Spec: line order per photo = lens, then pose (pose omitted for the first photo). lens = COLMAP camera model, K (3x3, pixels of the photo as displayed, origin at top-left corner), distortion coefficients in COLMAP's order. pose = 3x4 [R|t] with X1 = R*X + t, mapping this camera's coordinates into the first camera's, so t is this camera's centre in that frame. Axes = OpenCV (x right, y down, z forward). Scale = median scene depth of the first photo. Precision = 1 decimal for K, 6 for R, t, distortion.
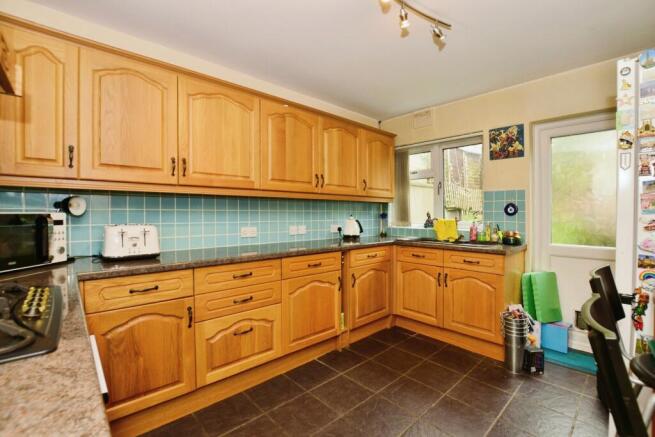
lens RADIAL K [[290.7, 0, 329.8], [0, 290.7, 222.4], [0, 0, 1]] dist [-0.035224, 0.006320]
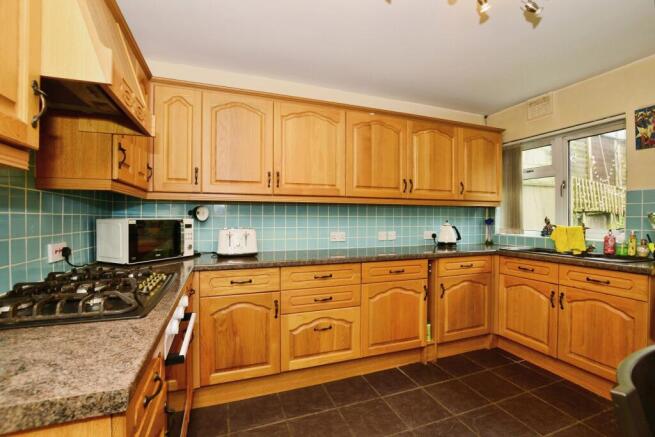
lens RADIAL K [[290.0, 0, 329.7], [0, 290.0, 224.5], [0, 0, 1]] dist [-0.035373, 0.006853]
pose [[0.924479, 0.008745, -0.381134, 0.120071], [-0.011994, 0.999909, -0.006150, -0.004768], [0.381045, 0.010257, 0.924500, 0.002851]]
